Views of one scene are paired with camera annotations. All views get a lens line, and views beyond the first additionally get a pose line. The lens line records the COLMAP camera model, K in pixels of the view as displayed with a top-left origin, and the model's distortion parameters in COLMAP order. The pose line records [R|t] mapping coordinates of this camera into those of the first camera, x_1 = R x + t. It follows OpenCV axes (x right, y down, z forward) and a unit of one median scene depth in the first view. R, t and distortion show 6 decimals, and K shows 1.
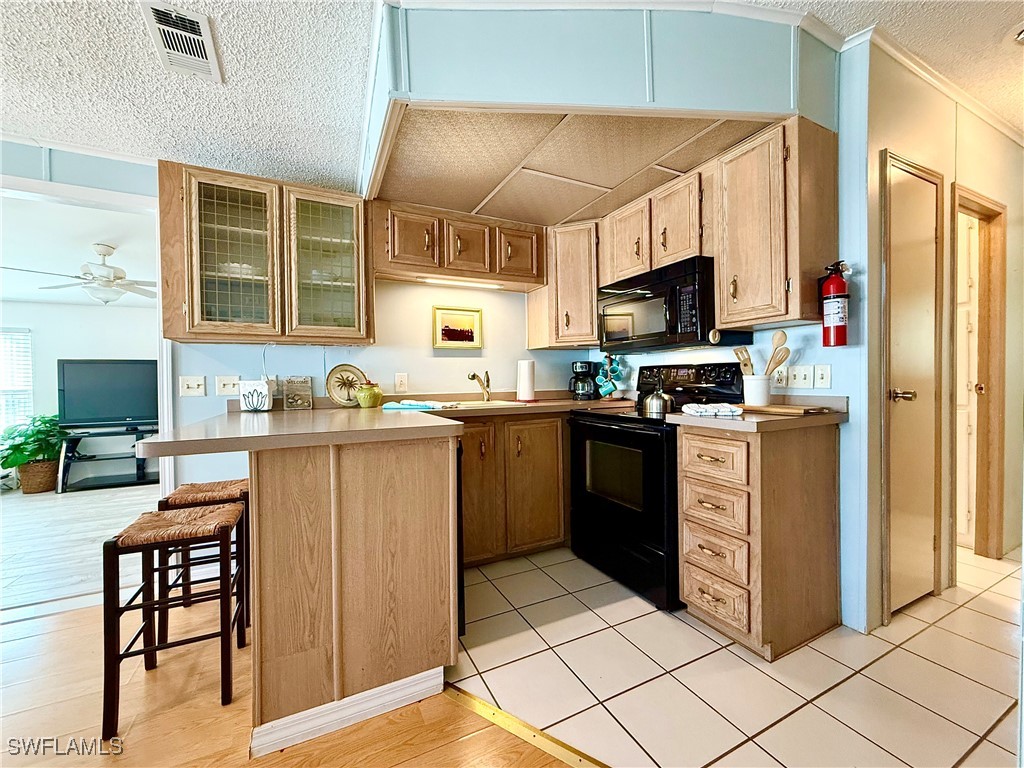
lens RADIAL K [[407.2, 0, 512.0], [0, 407.2, 384.0], [0, 0, 1]] dist [0.001845, 0.000269]
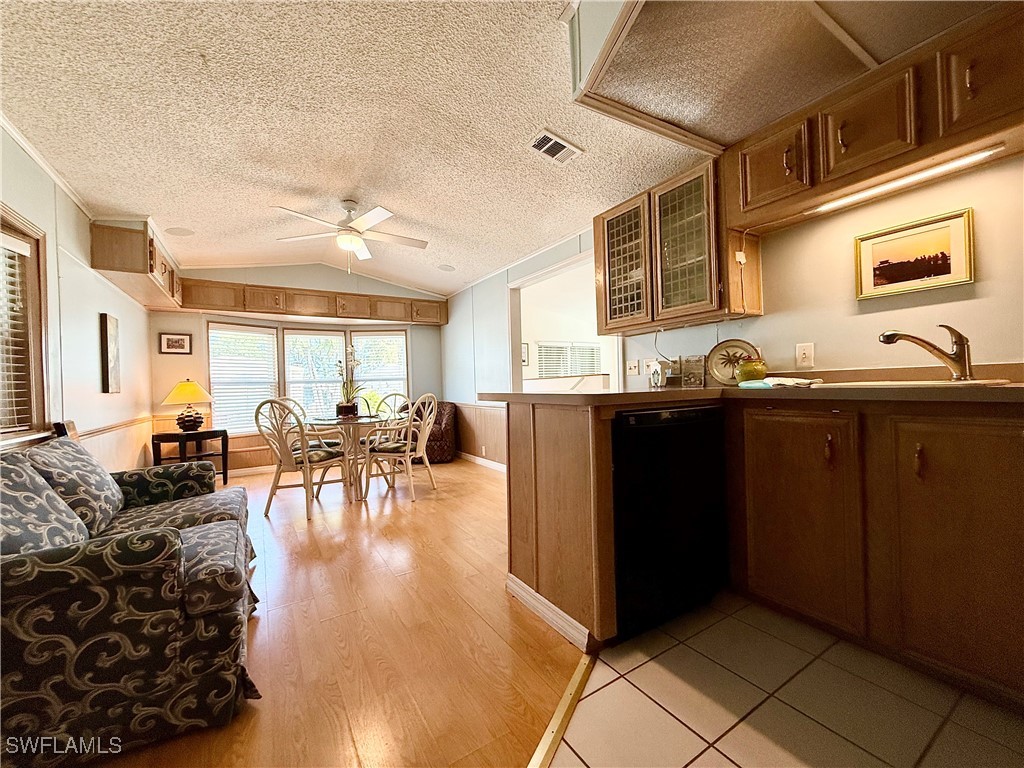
lens RADIAL K [[407.2, 0, 512.0], [0, 407.2, 384.0], [0, 0, 1]] dist [0.001845, 0.000269]
pose [[0.103521, 0.006505, -0.994606, 0.475808], [0.019338, 0.999776, 0.008552, 0.036056], [0.994439, -0.020119, 0.103372, 0.414877]]
